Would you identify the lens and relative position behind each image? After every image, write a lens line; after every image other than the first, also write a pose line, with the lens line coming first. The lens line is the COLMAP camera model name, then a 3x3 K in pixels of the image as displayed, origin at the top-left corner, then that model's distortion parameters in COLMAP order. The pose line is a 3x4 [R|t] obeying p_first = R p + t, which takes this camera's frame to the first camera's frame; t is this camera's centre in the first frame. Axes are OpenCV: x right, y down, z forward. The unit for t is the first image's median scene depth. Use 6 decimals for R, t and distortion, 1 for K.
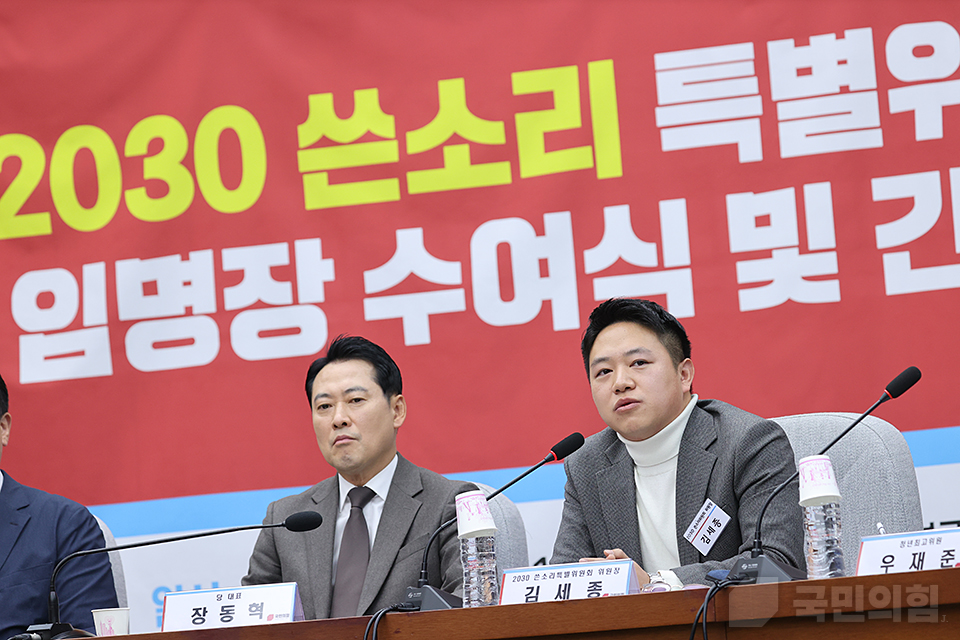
lens RADIAL K [[4498.8, 0, 488.2], [0, 4498.8, 323.2], [0, 0, 1]] dist [0.098779, 0.000000]
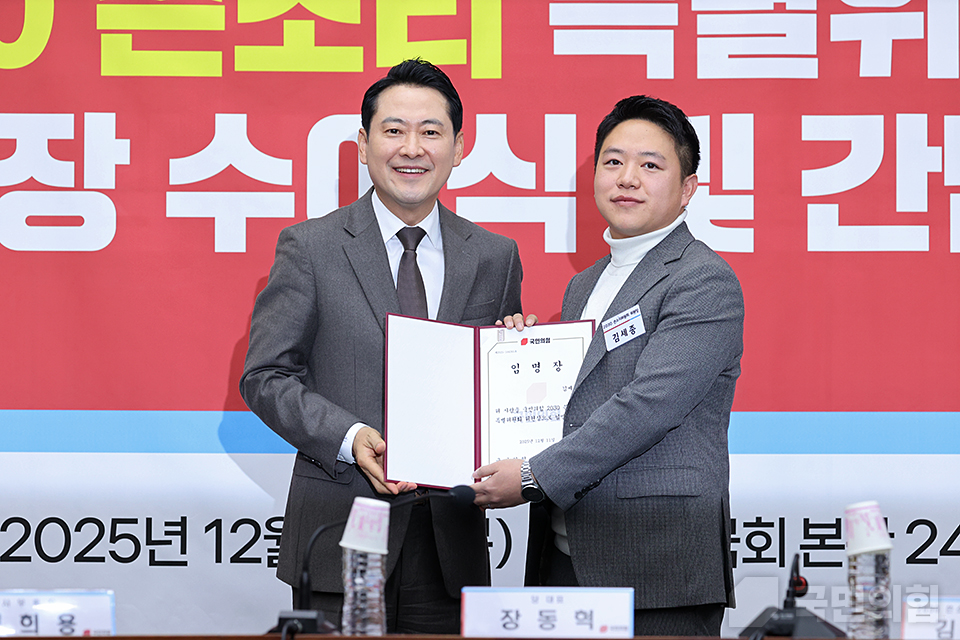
lens RADIAL K [[5453.7, 0, 483.0], [0, 5453.7, 320.9], [0, 0, 1]] dist [0.158481, 0.000000]
pose [[0.947545, 0.087506, 0.307412, -0.283146], [-0.098433, 0.994939, 0.020190, -0.007800], [-0.304089, -0.049391, 0.951362, 0.024242]]
